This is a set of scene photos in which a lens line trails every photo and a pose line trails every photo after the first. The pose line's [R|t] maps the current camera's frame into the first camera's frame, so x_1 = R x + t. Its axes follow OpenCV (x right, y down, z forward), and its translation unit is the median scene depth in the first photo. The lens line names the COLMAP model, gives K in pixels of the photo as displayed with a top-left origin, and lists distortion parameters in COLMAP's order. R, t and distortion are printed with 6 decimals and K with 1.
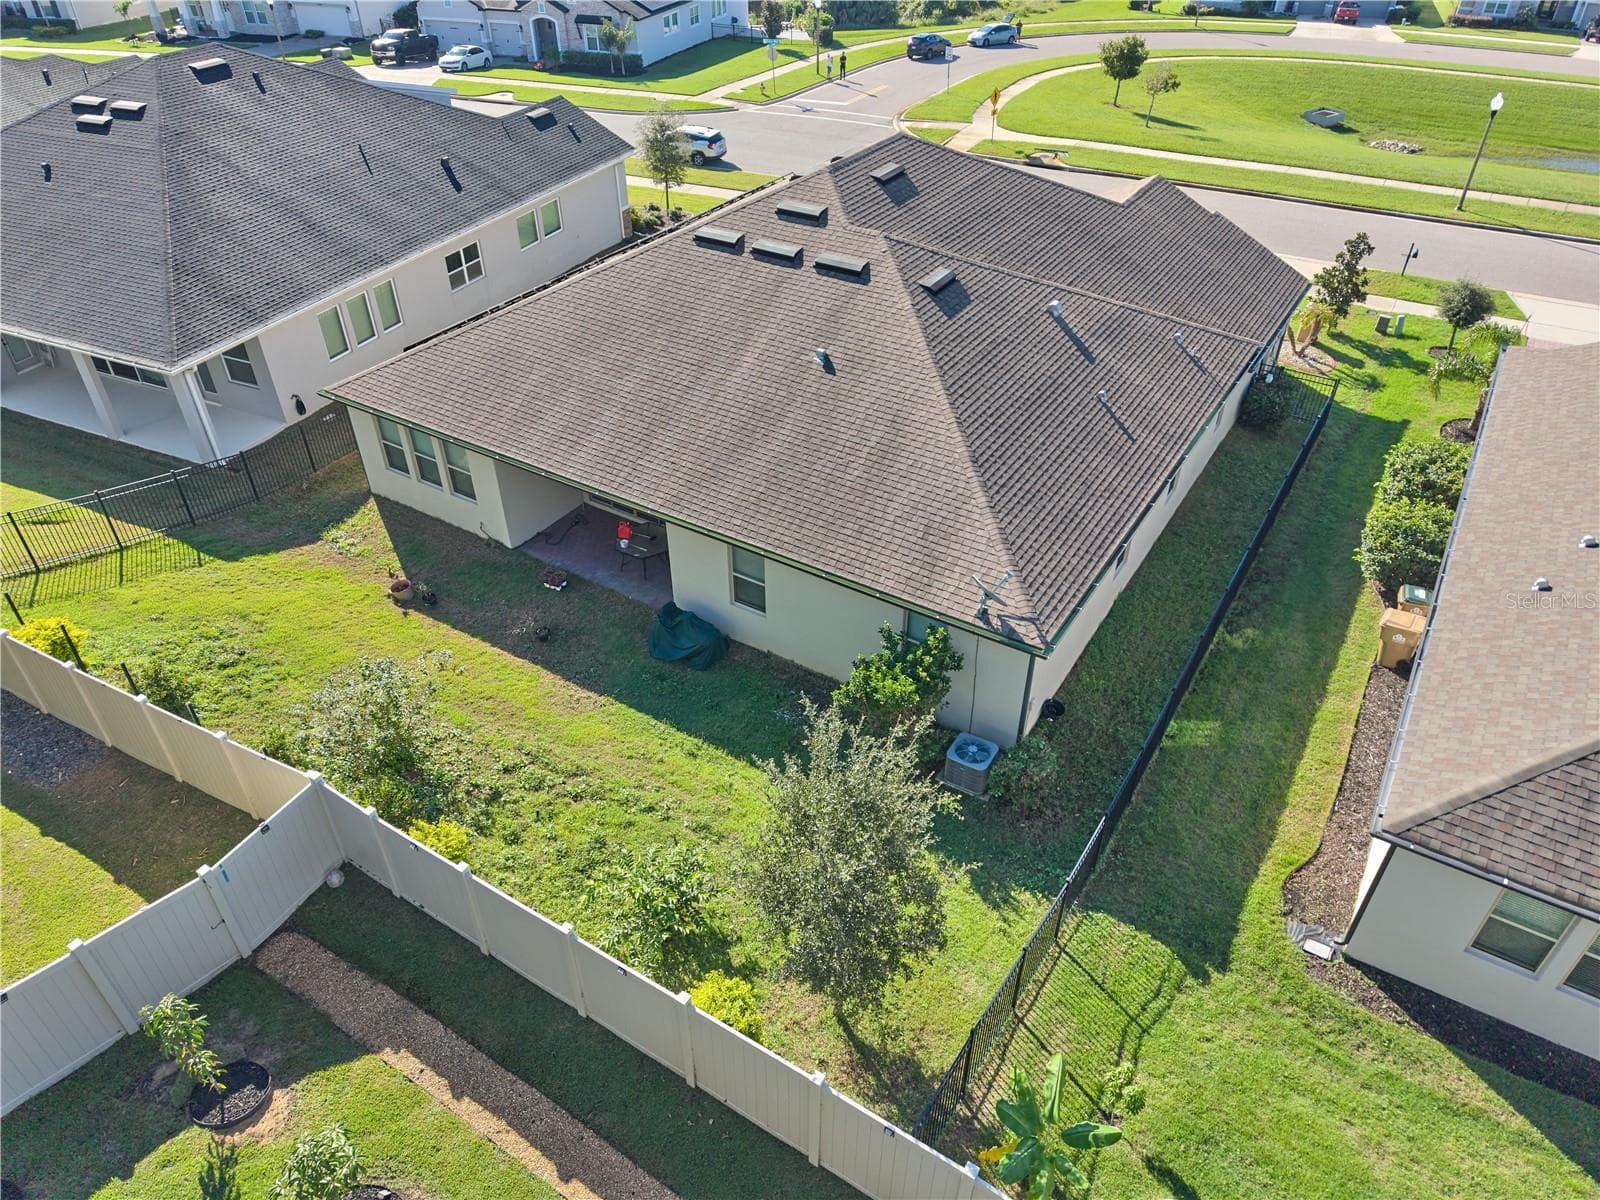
lens RADIAL K [[1048.4, 0, 804.8], [0, 1048.4, 598.3], [0, 0, 1]] dist [0.076066, -0.082599]
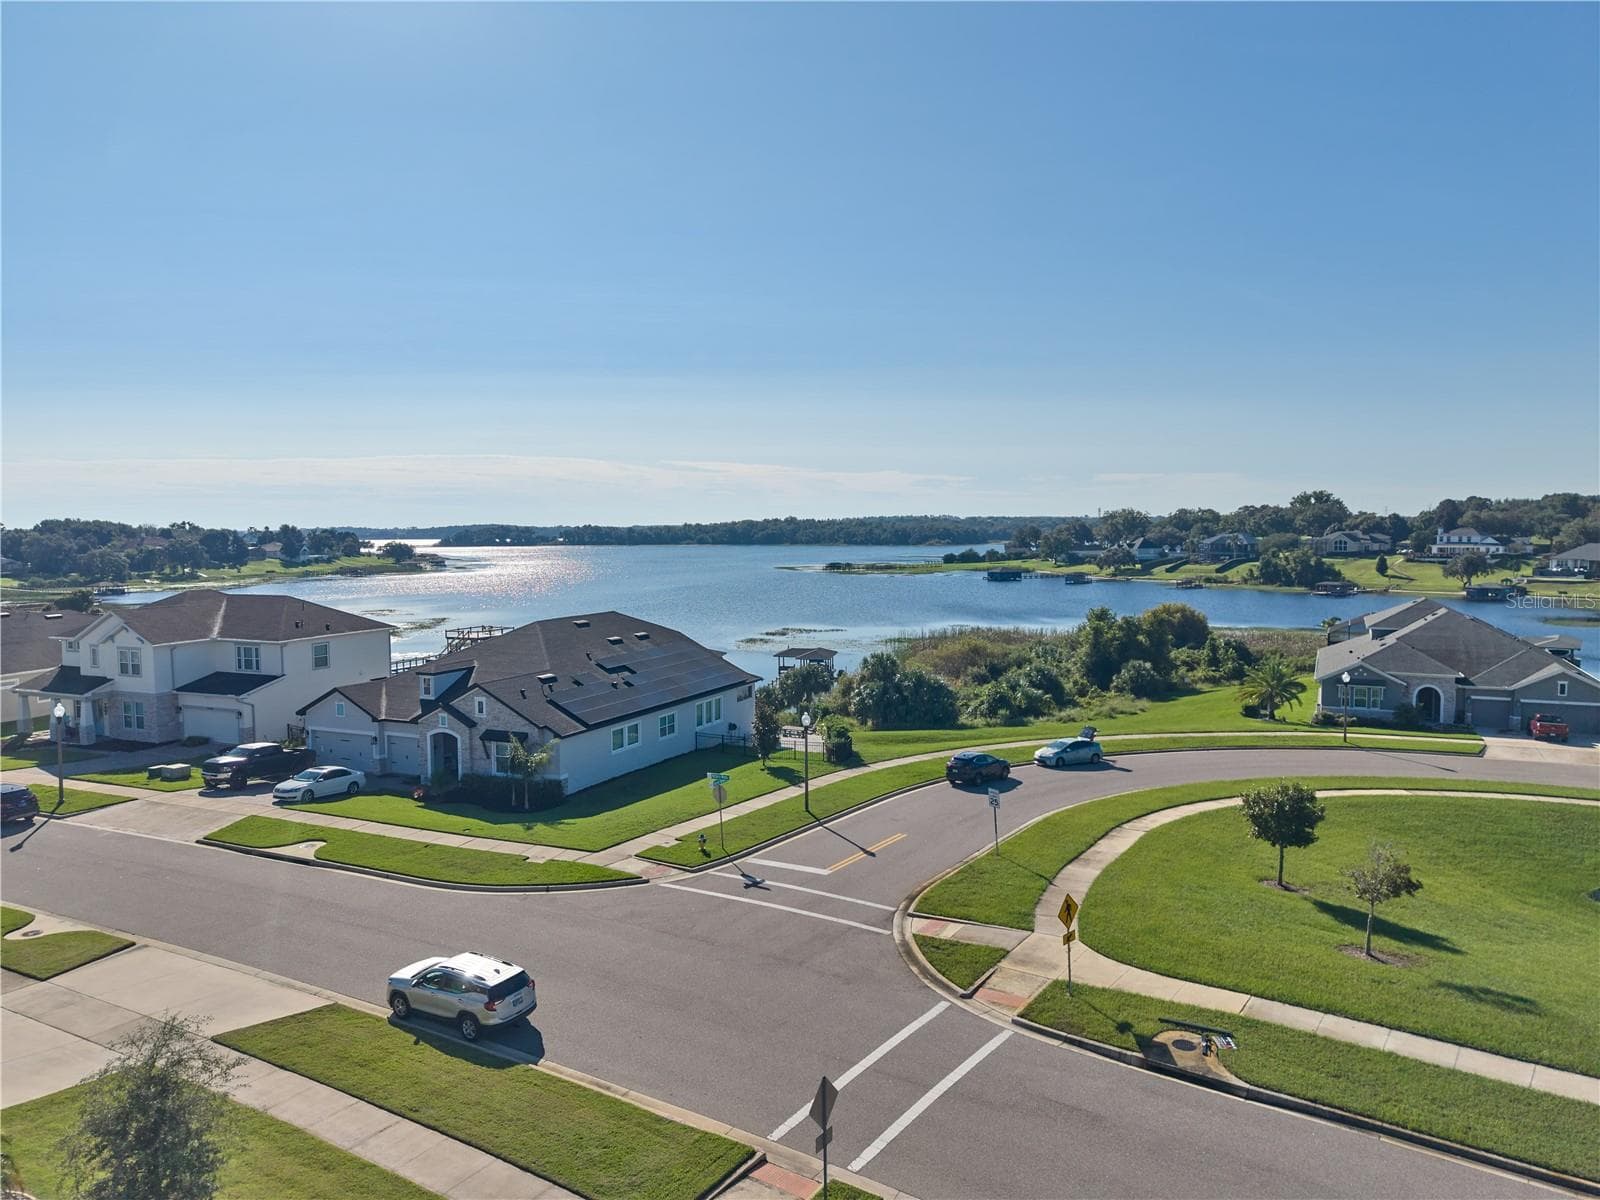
lens RADIAL K [[1048.4, 0, 804.8], [0, 1048.4, 598.3], [0, 0, 1]] dist [0.076066, -0.082599]
pose [[0.994651, 0.001977, -0.103276, 0.077799], [-0.058599, 0.834160, -0.548401, -0.229650], [0.085065, 0.551519, 0.829814, 0.353408]]
